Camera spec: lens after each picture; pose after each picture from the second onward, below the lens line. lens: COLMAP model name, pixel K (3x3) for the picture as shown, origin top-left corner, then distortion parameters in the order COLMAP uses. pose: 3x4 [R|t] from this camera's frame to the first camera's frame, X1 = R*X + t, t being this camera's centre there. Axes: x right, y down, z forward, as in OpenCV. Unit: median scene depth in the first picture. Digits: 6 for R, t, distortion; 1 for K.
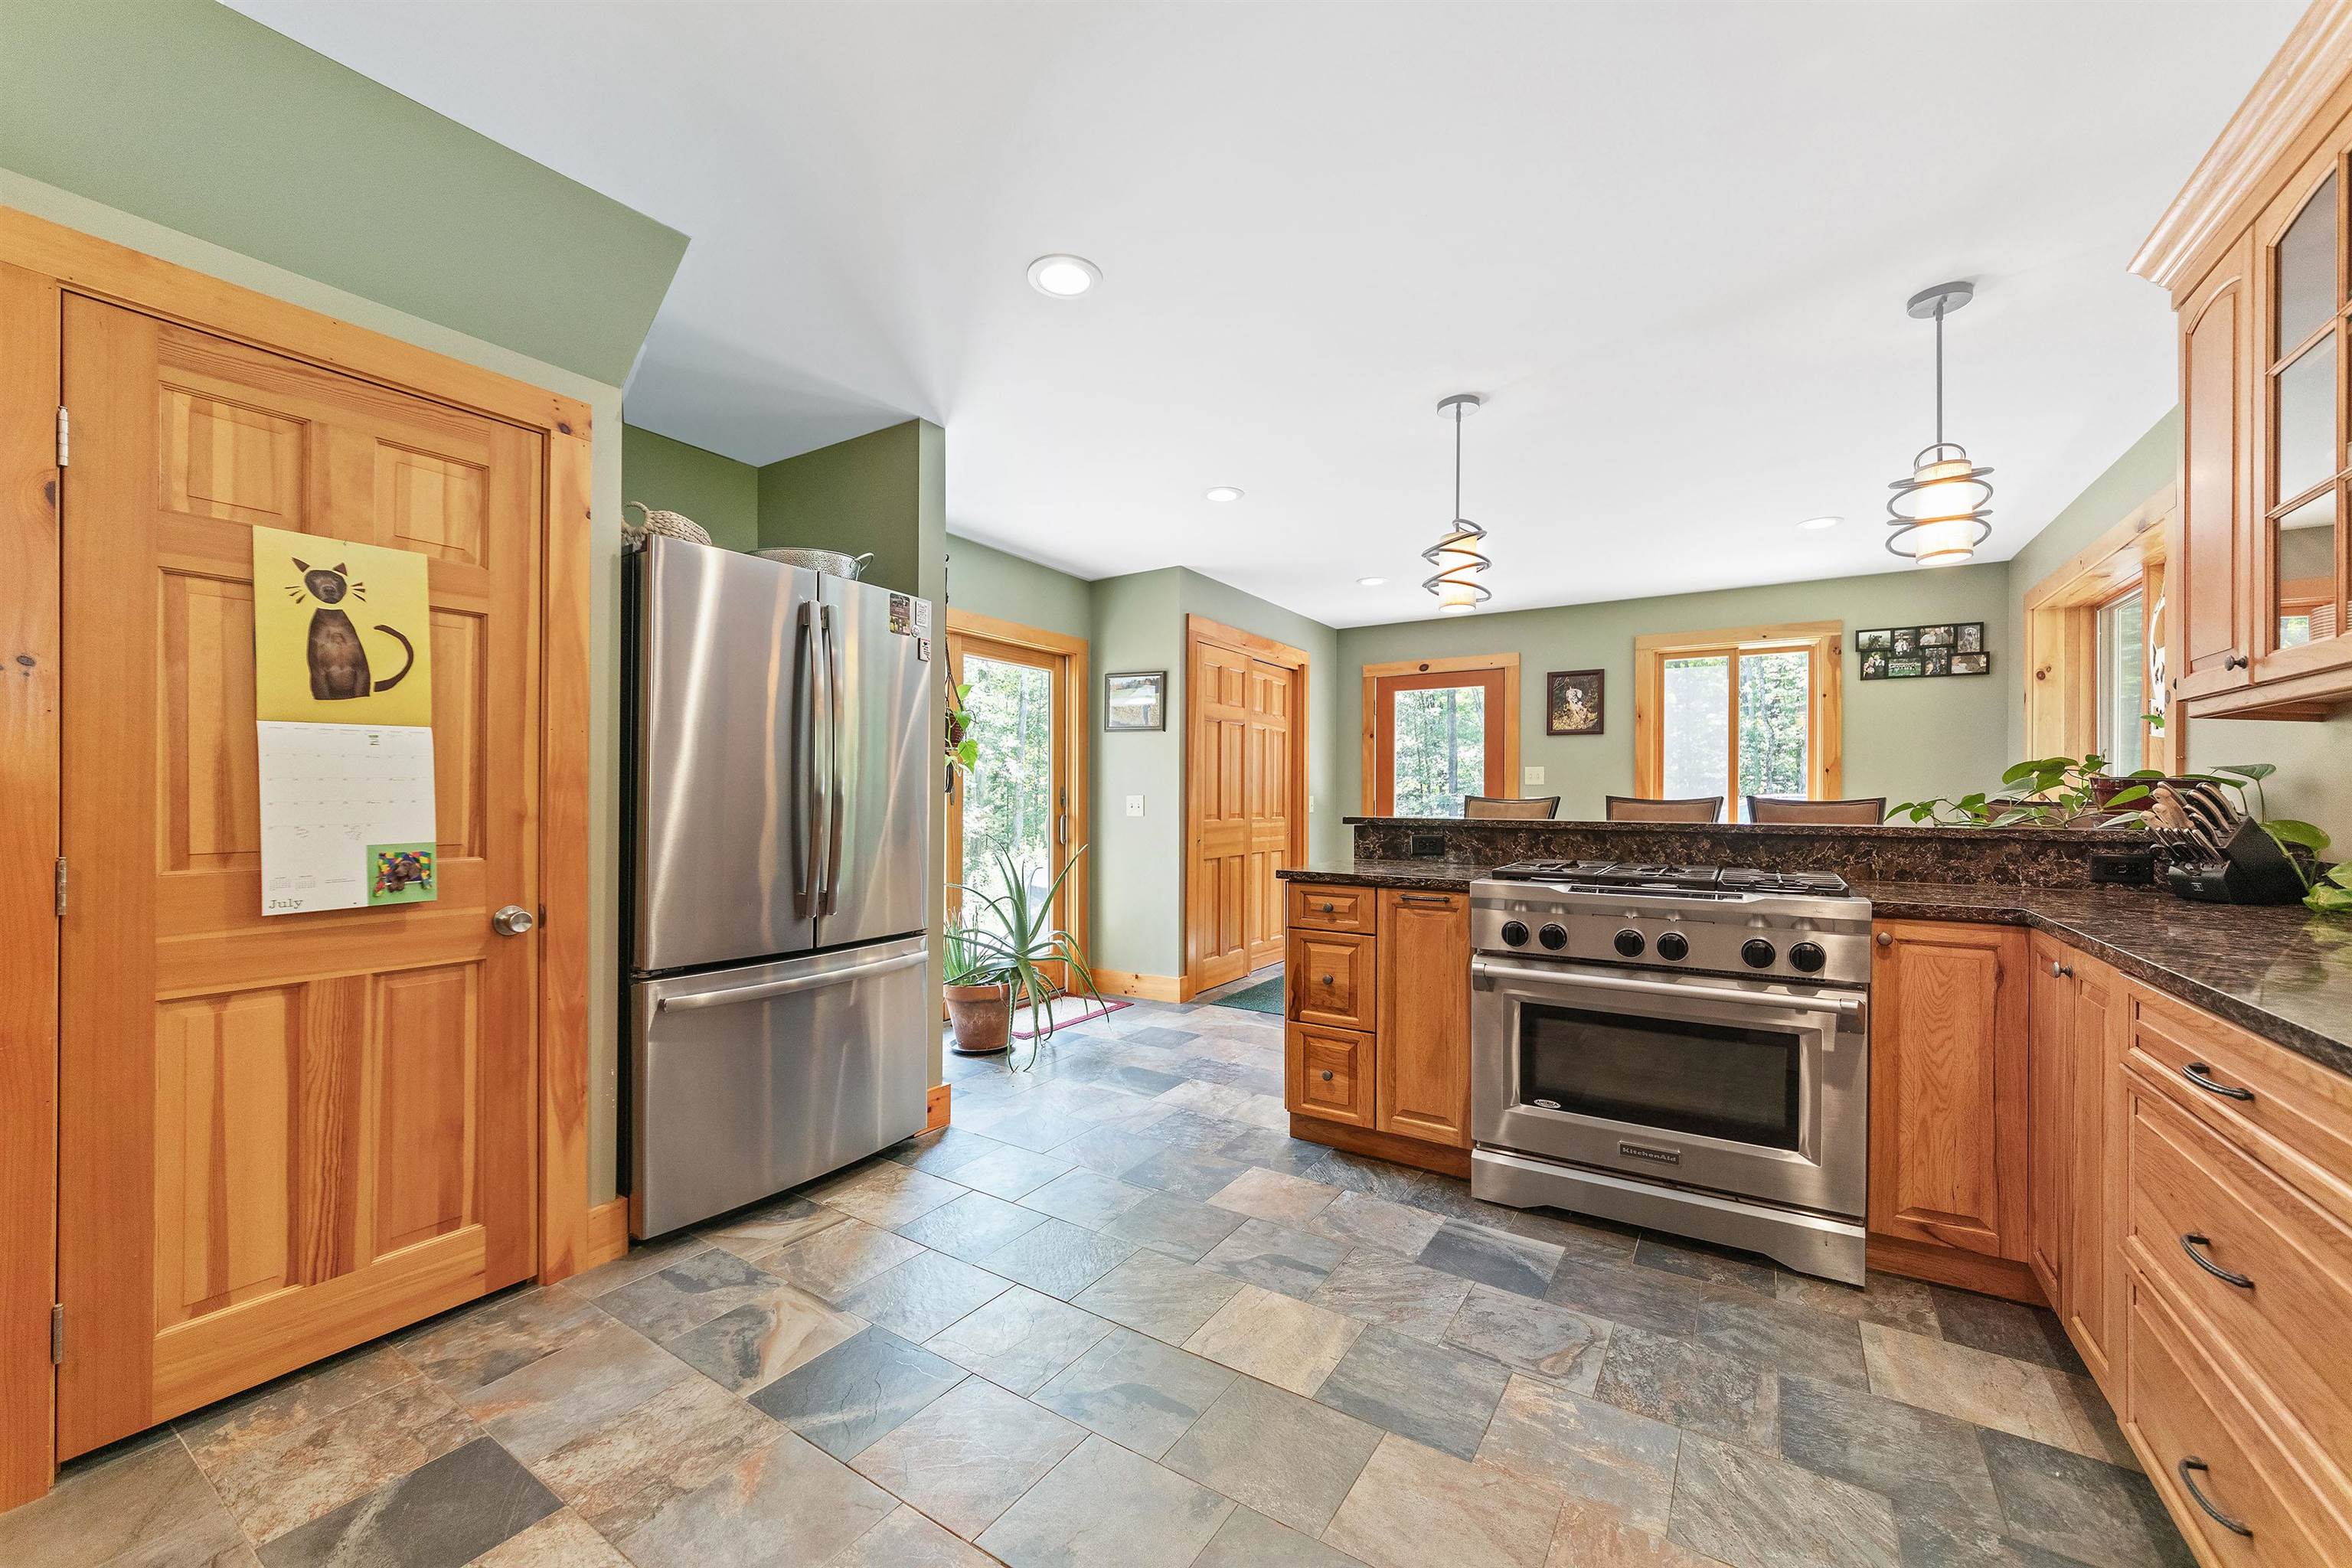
lens RADIAL K [[914.7, 0, 1189.4], [0, 914.7, 796.7], [0, 0, 1]] dist [-0.009042, -0.000390]
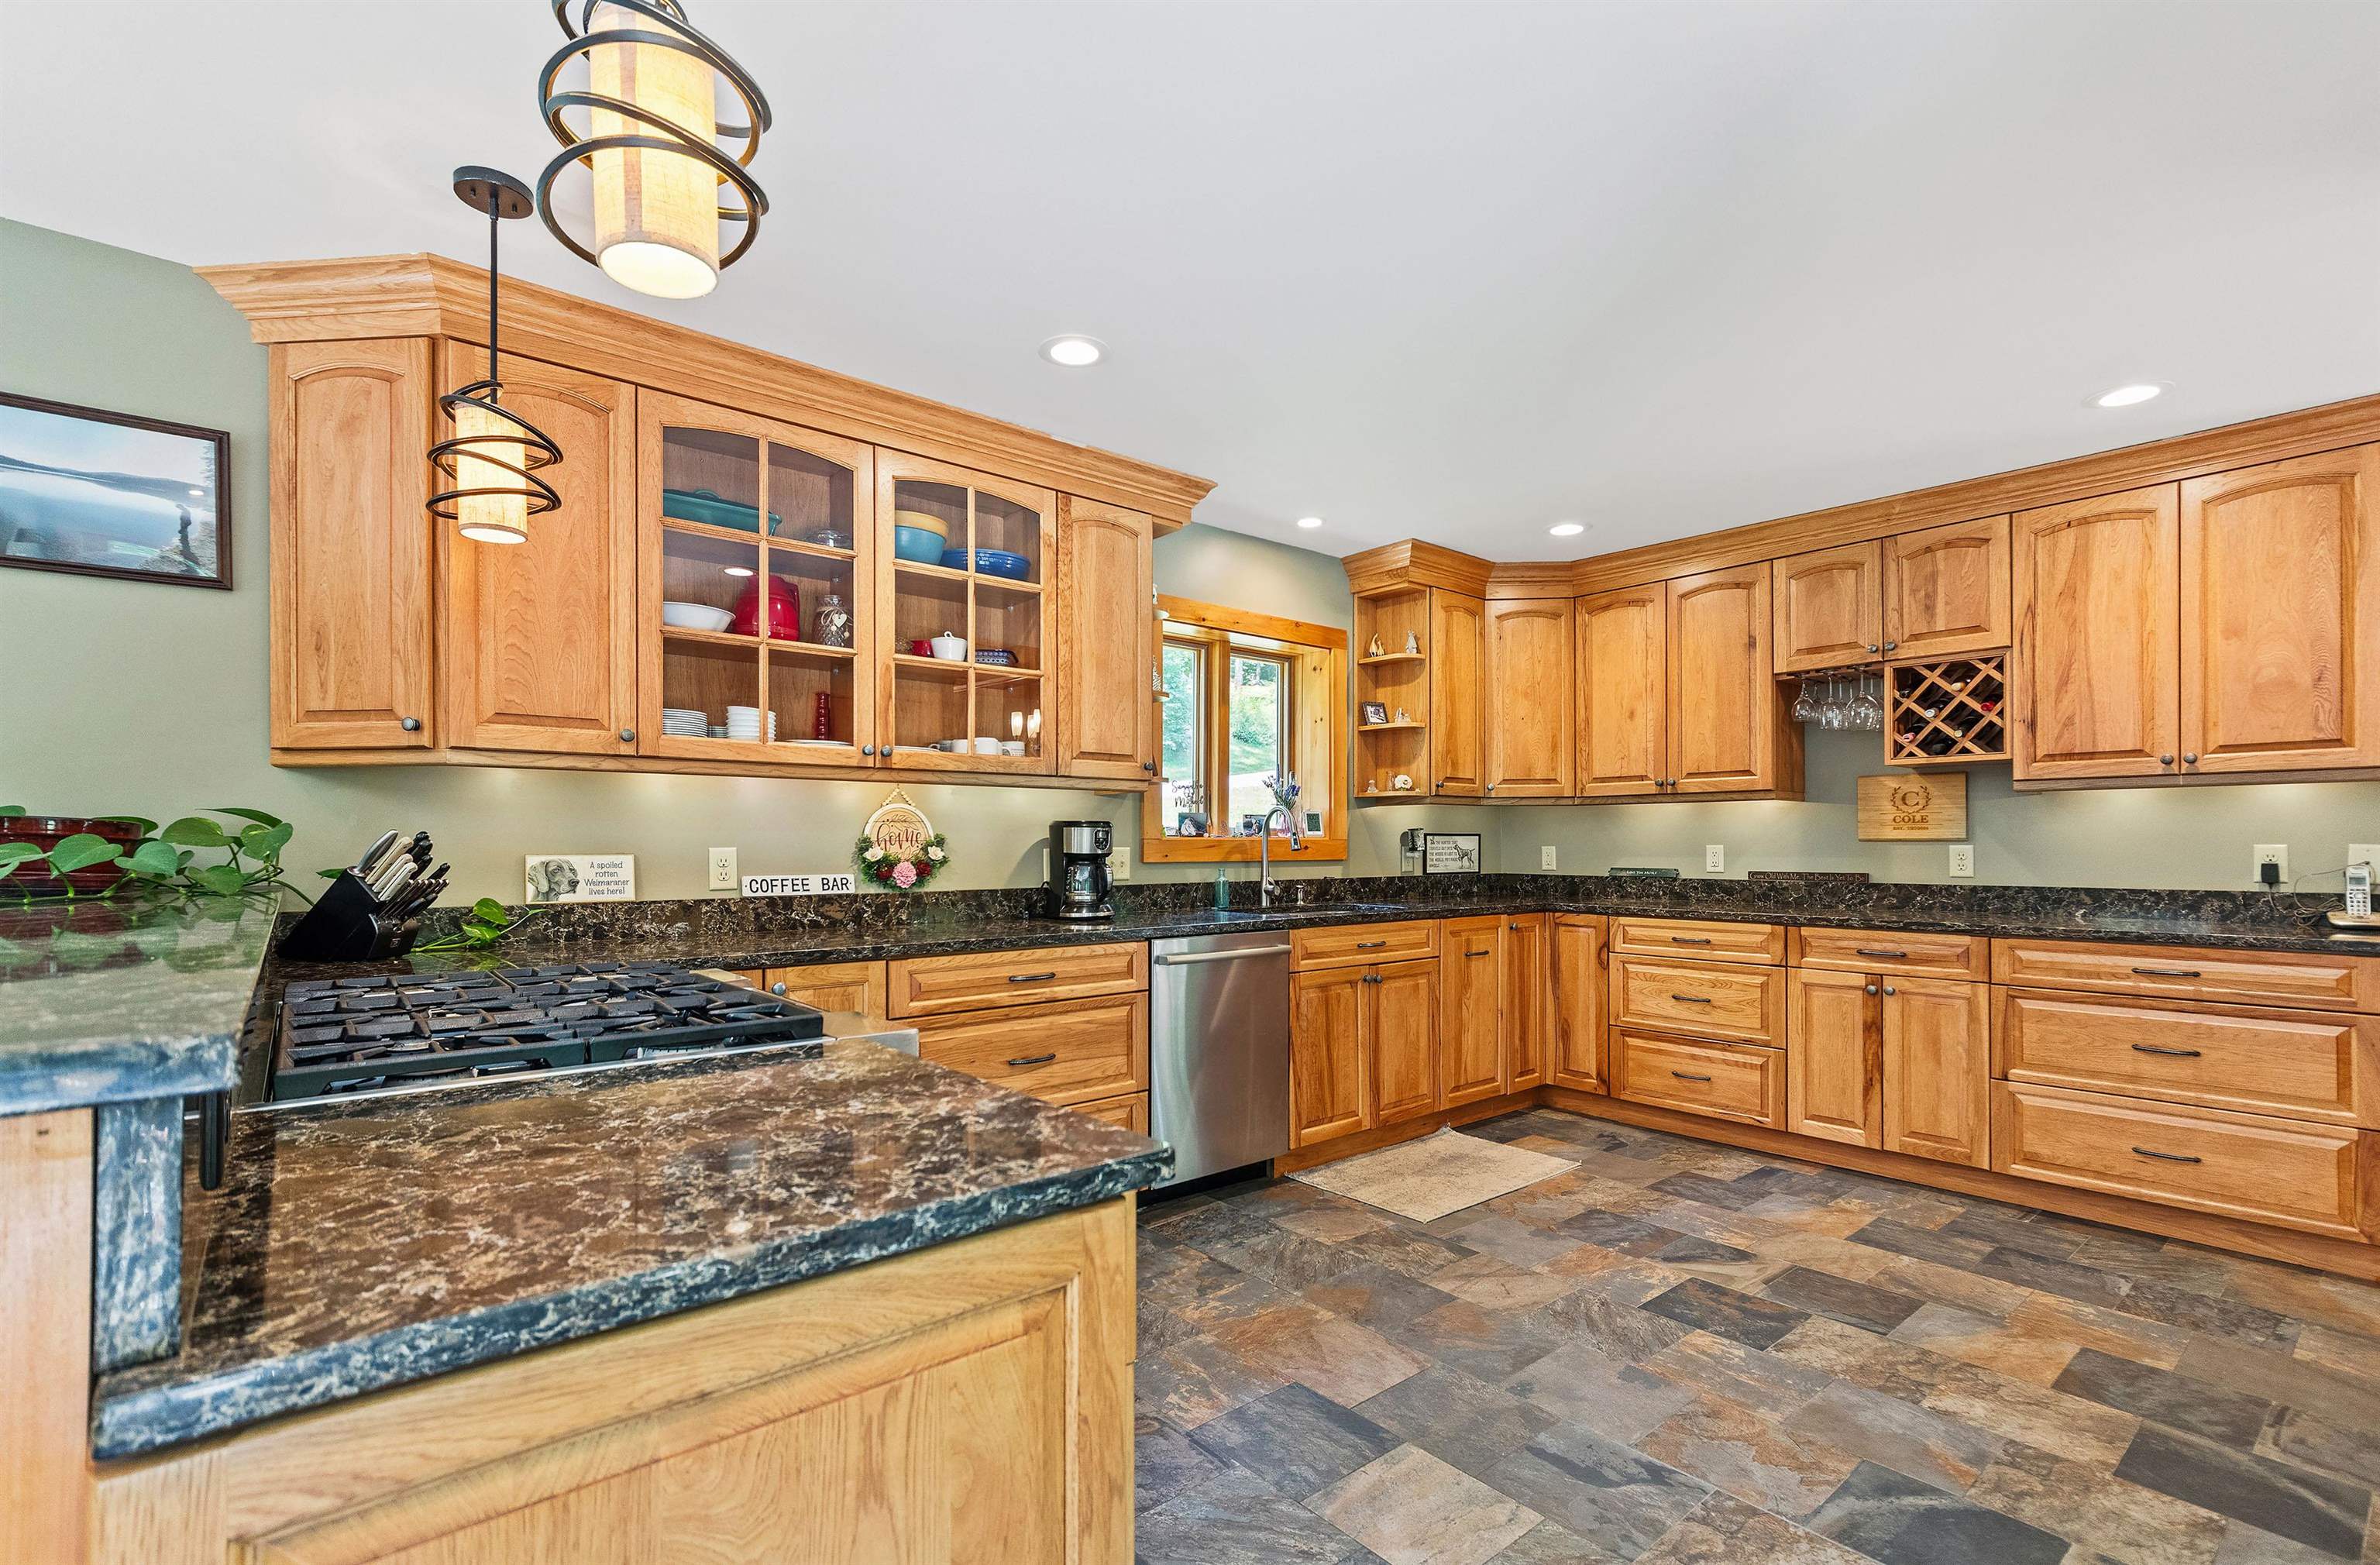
lens RADIAL K [[1048.2, 0, 1179.5], [0, 1048.2, 839.0], [0, 0, 1]] dist [-0.001421, -0.000949]
pose [[-0.946522, -0.001579, 0.322635, -0.001124], [-0.001878, 0.999998, -0.000616, -0.006057], [-0.322633, -0.001189, -0.946523, 1.325910]]
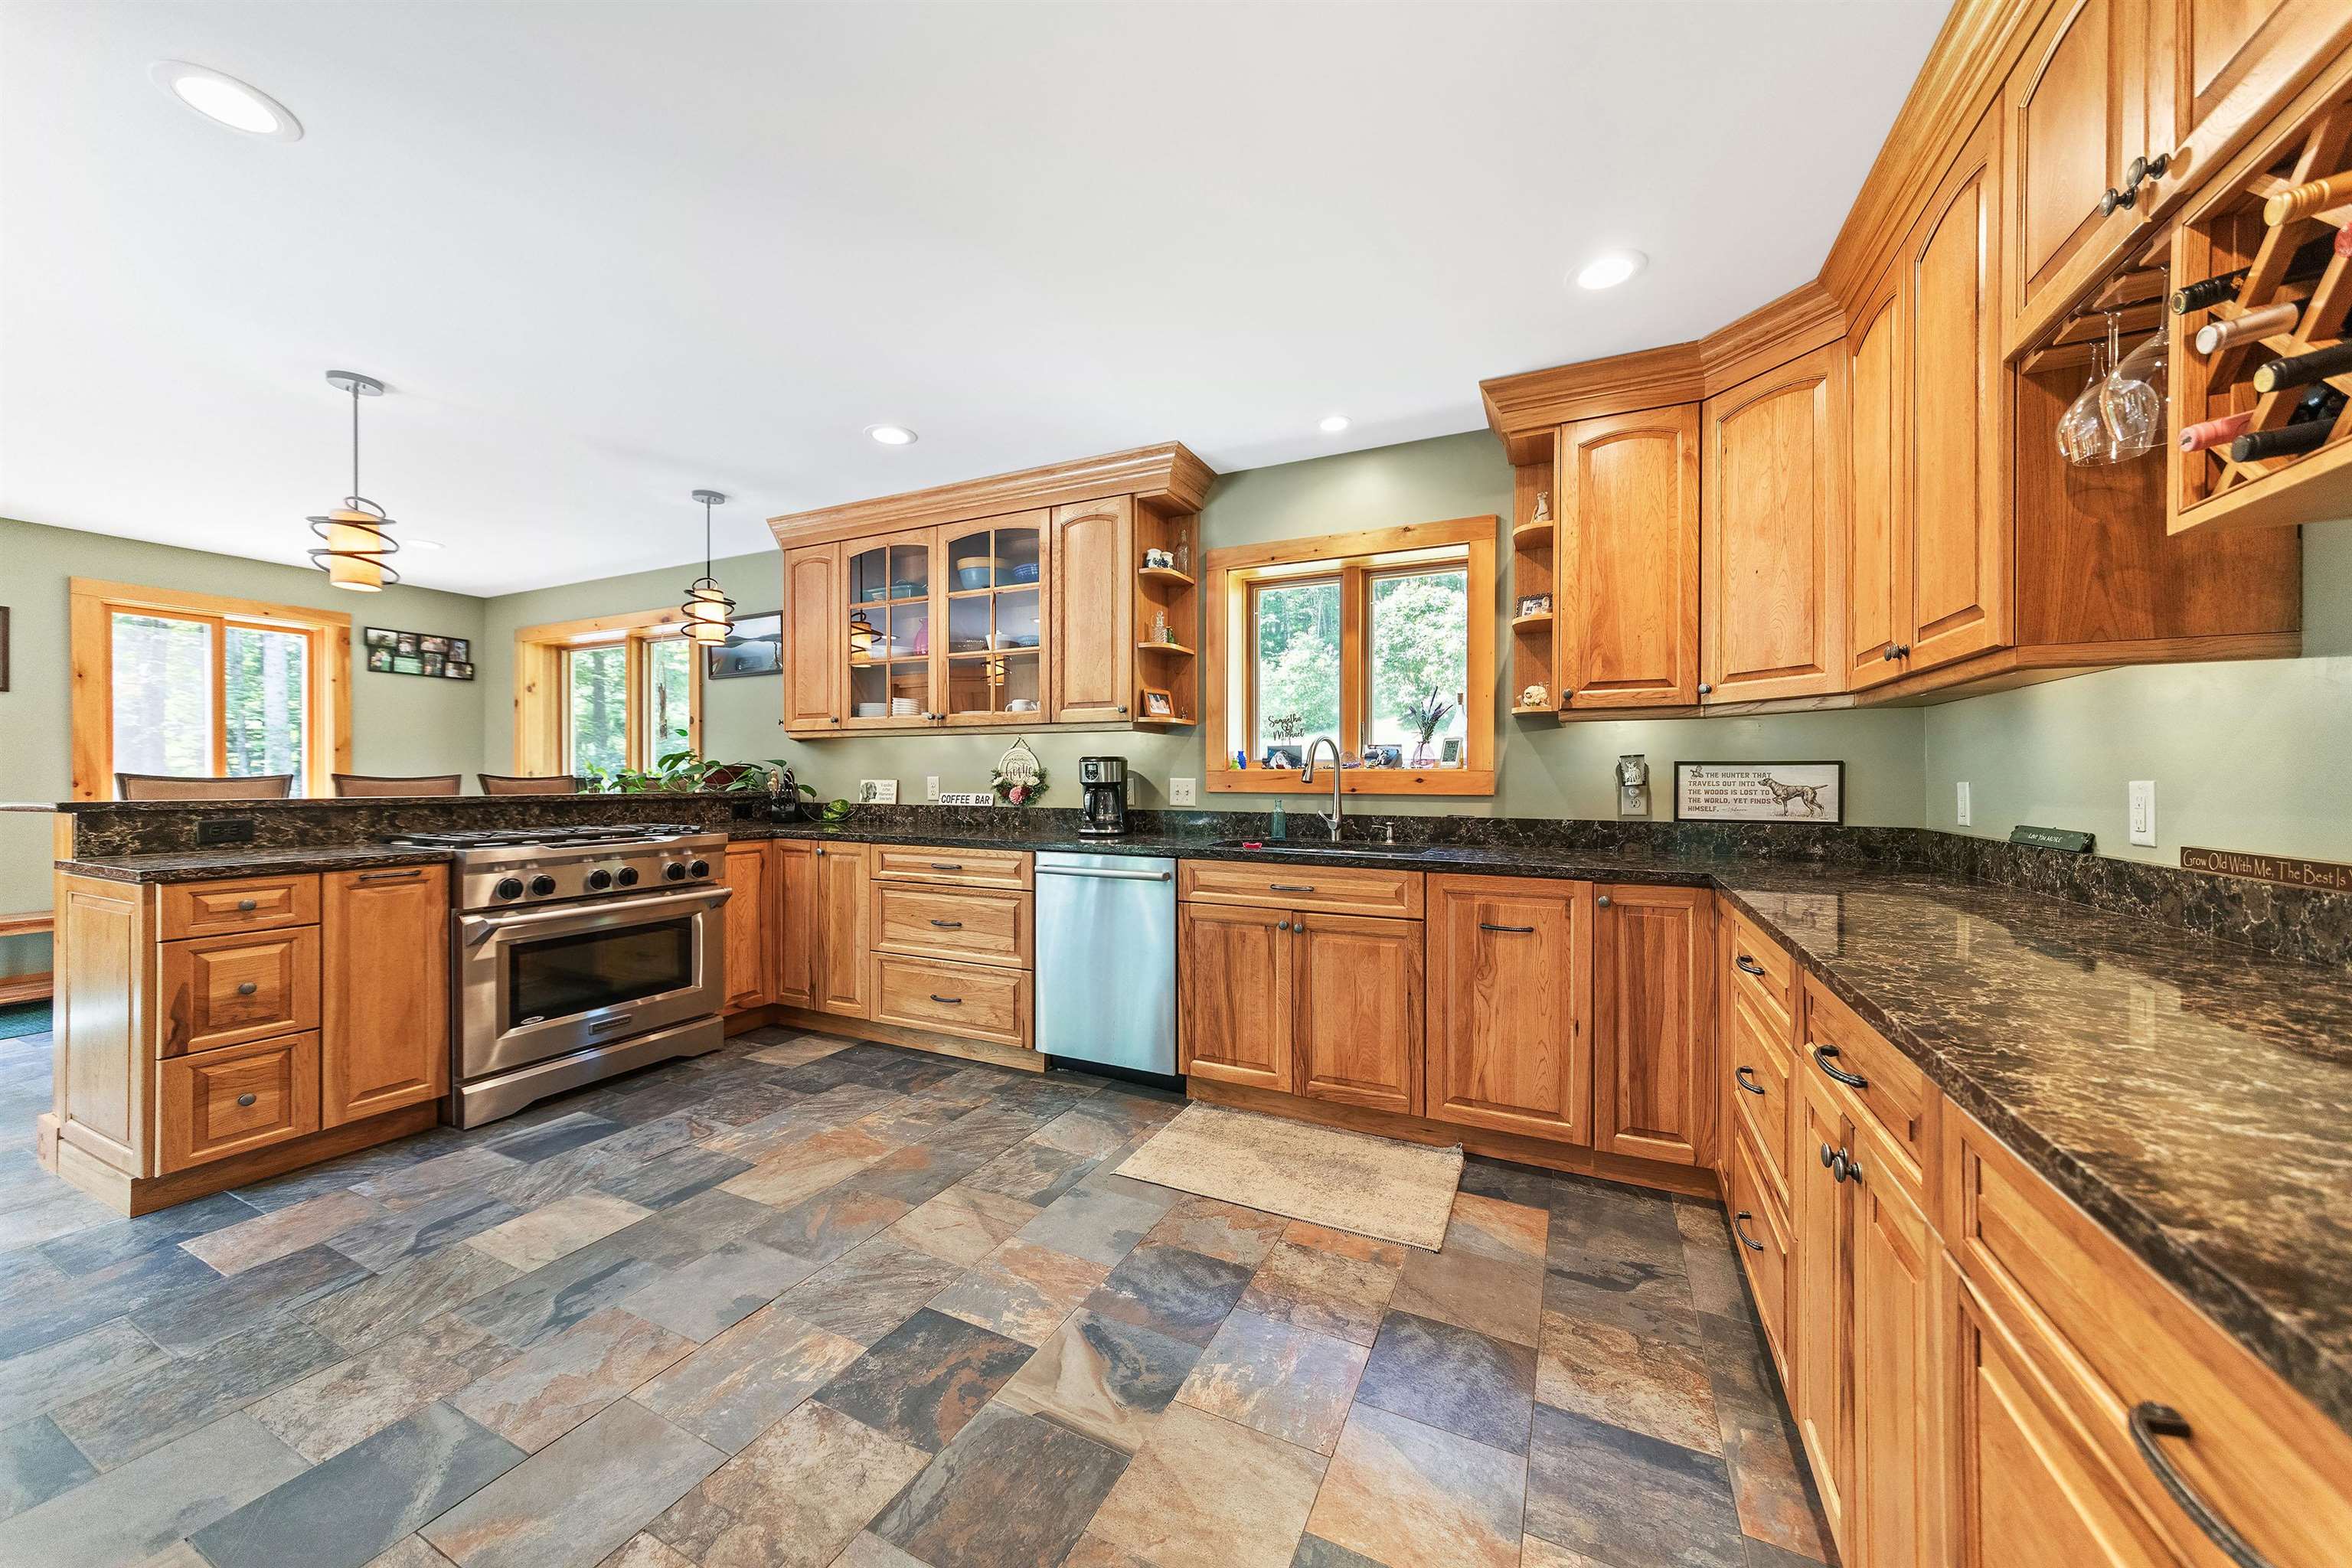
lens RADIAL K [[824.9, 0, 1168.3], [0, 824.9, 776.9], [0, 0, 1]] dist [-0.002686, 0.003747]
pose [[-0.108159, -0.005529, 0.994118, -0.721891], [-0.000617, 0.999985, 0.005494, -0.004394], [-0.994133, -0.000020, -0.108160, 0.220196]]
